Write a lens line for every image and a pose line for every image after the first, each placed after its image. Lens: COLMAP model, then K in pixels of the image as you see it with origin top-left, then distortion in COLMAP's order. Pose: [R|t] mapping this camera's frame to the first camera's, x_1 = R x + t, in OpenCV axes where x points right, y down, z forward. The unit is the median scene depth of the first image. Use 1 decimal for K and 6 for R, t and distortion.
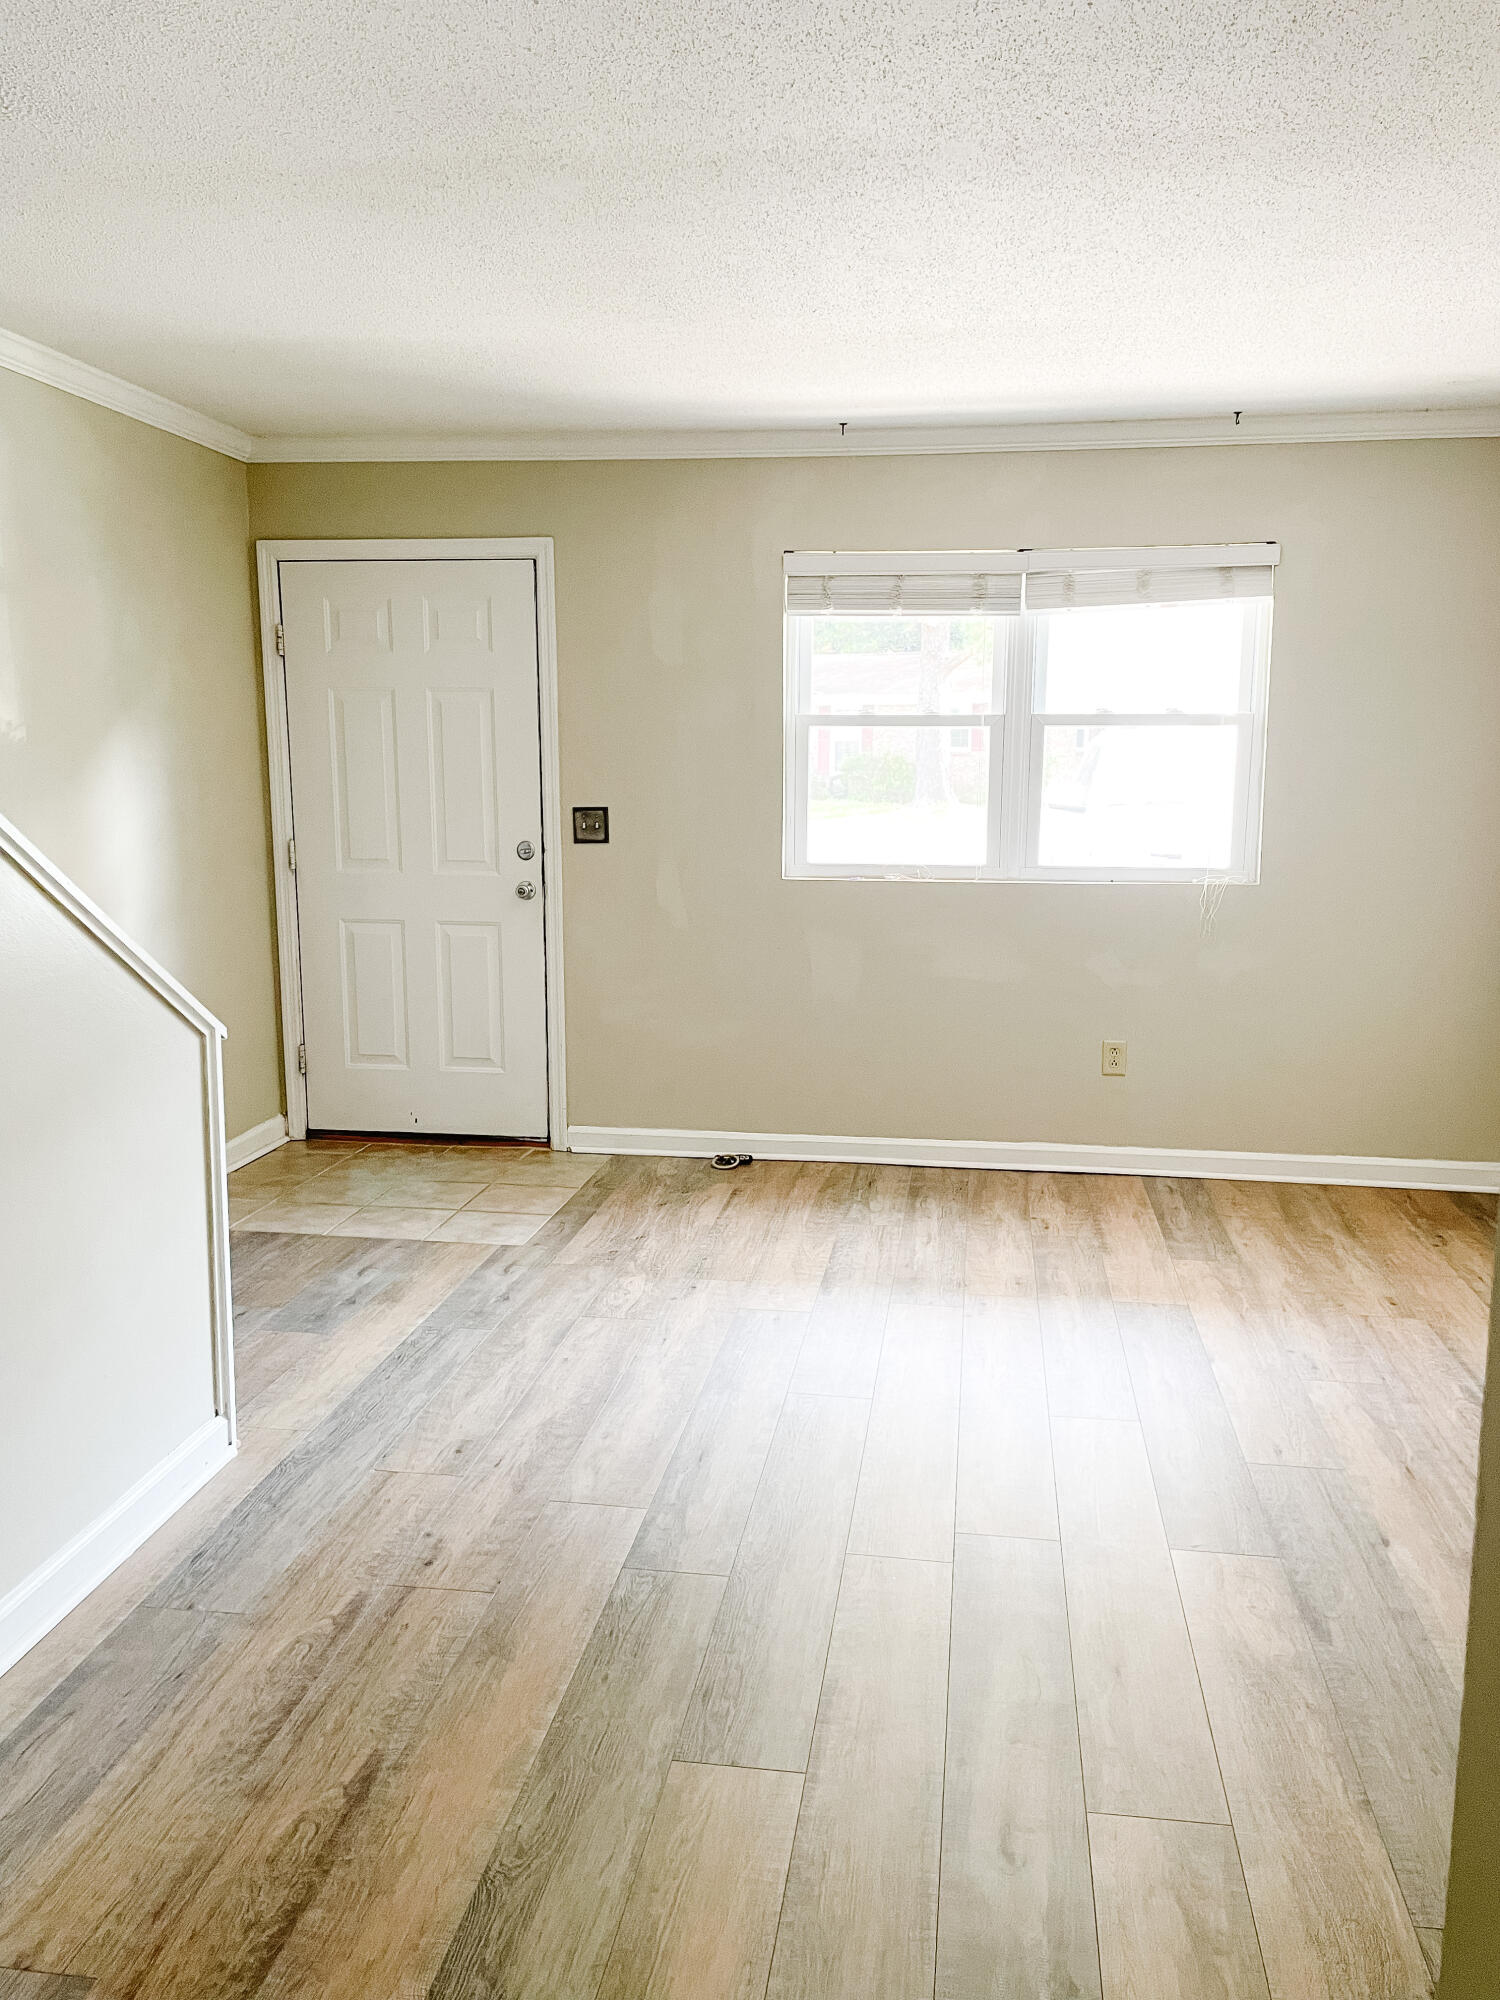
lens RADIAL K [[1558.3, 0, 738.5], [0, 1558.3, 1001.9], [0, 0, 1]] dist [0.107351, -0.138208]
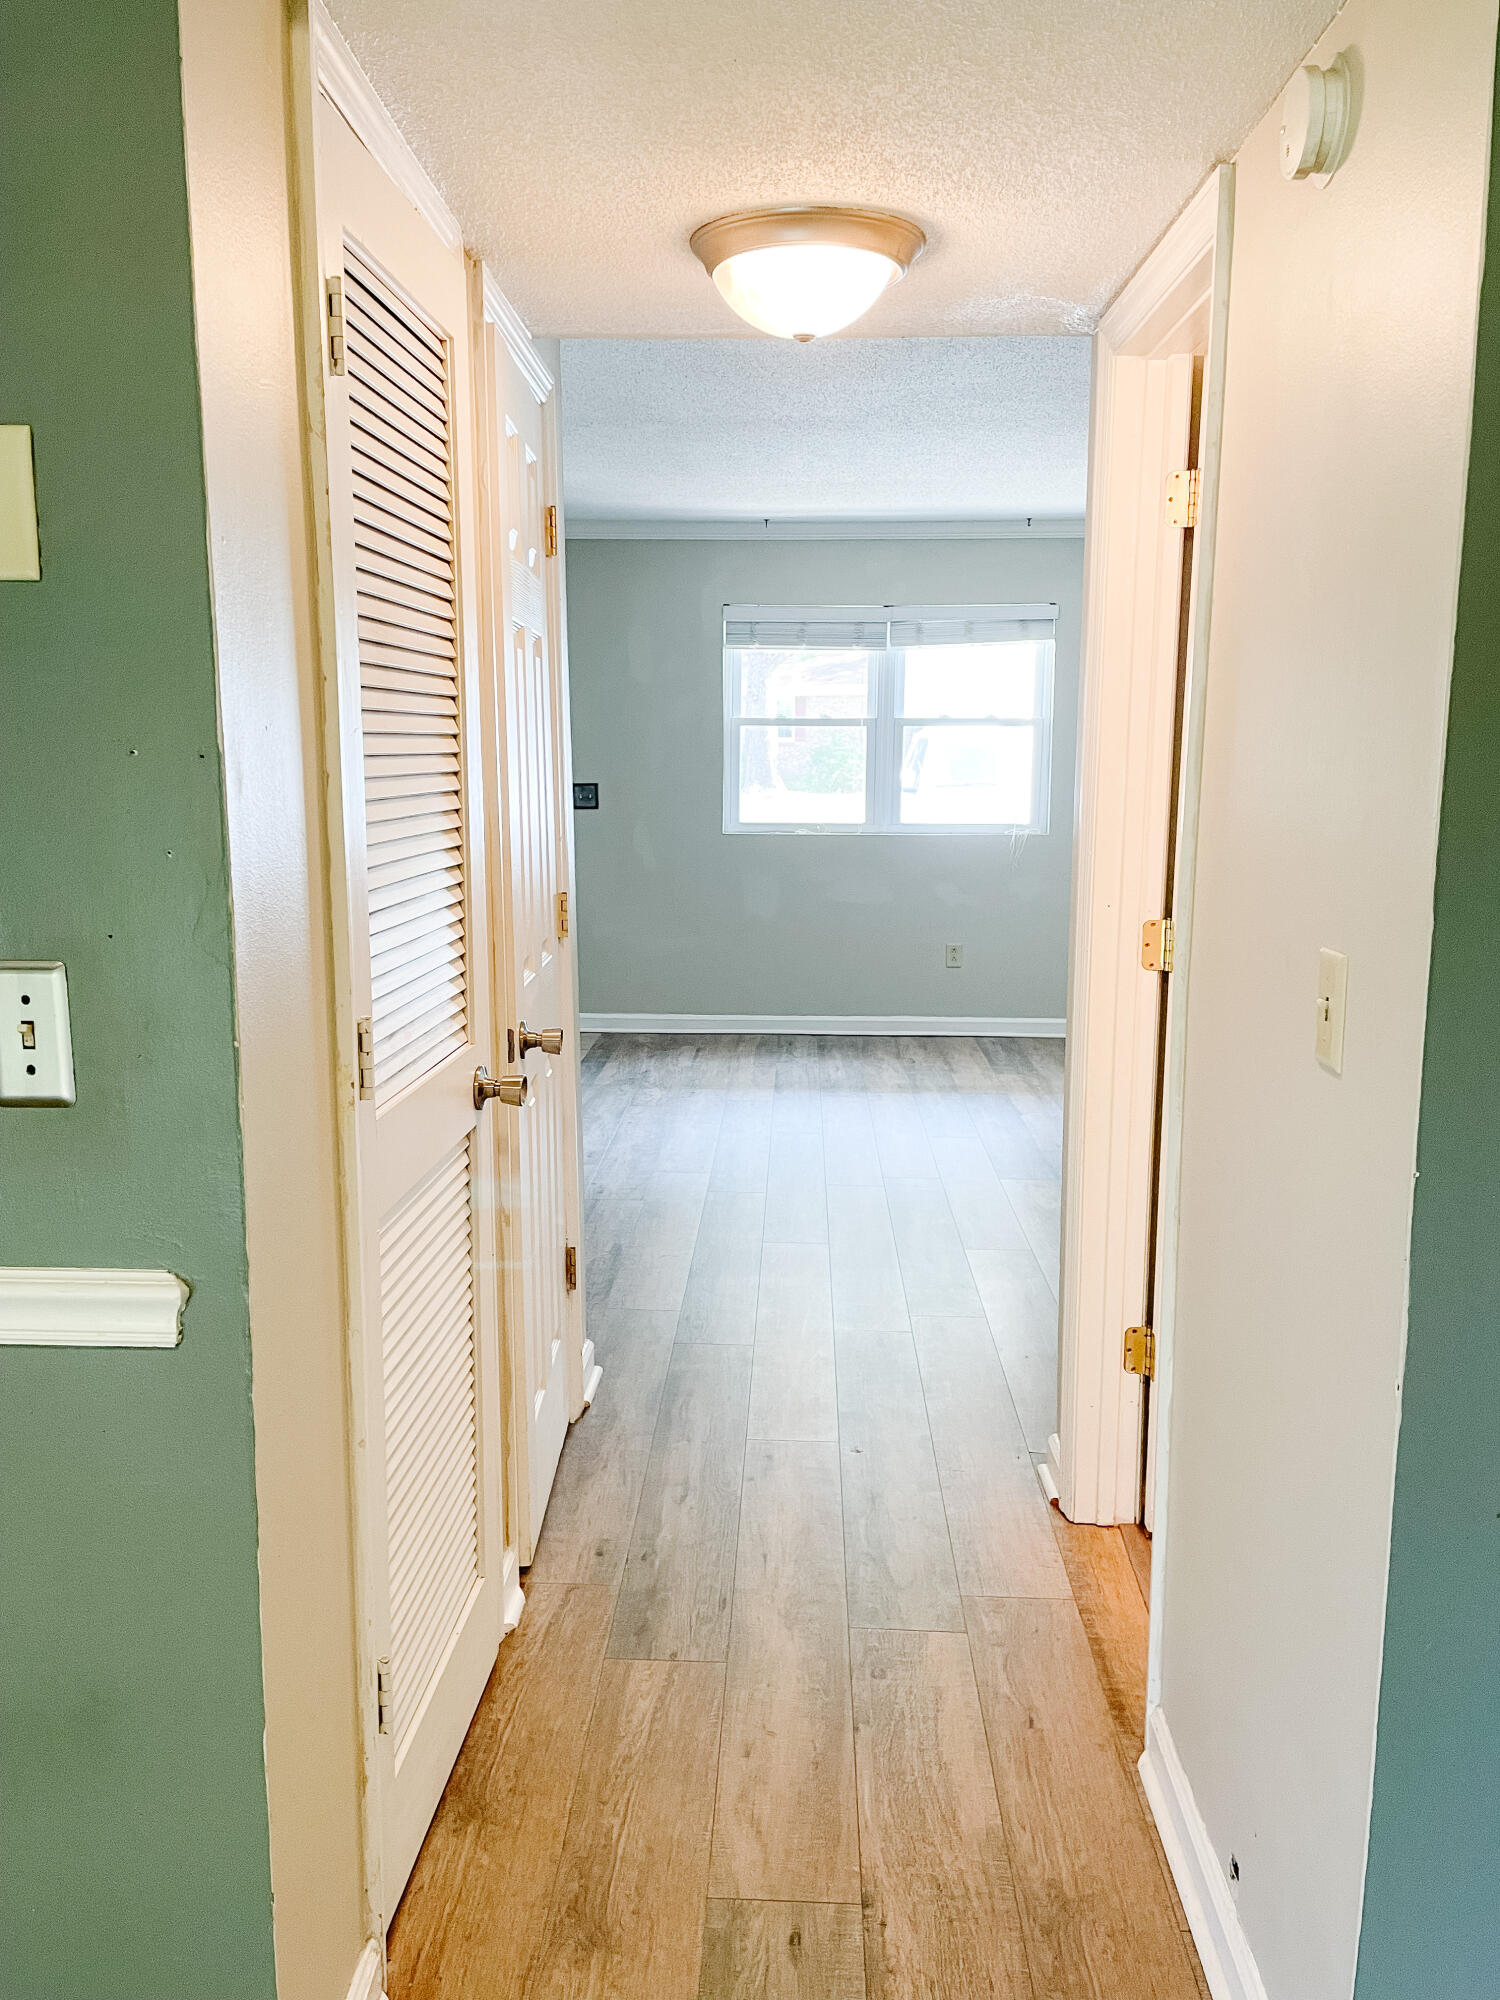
lens RADIAL K [[1582.9, 0, 691.1], [0, 1582.9, 990.4], [0, 0, 1]] dist [0.099673, -0.141886]
pose [[0.995981, -0.014280, 0.088423, -0.135411], [0.014532, 0.999892, -0.002209, 0.069214], [-0.088382, 0.003485, 0.996081, -0.449193]]
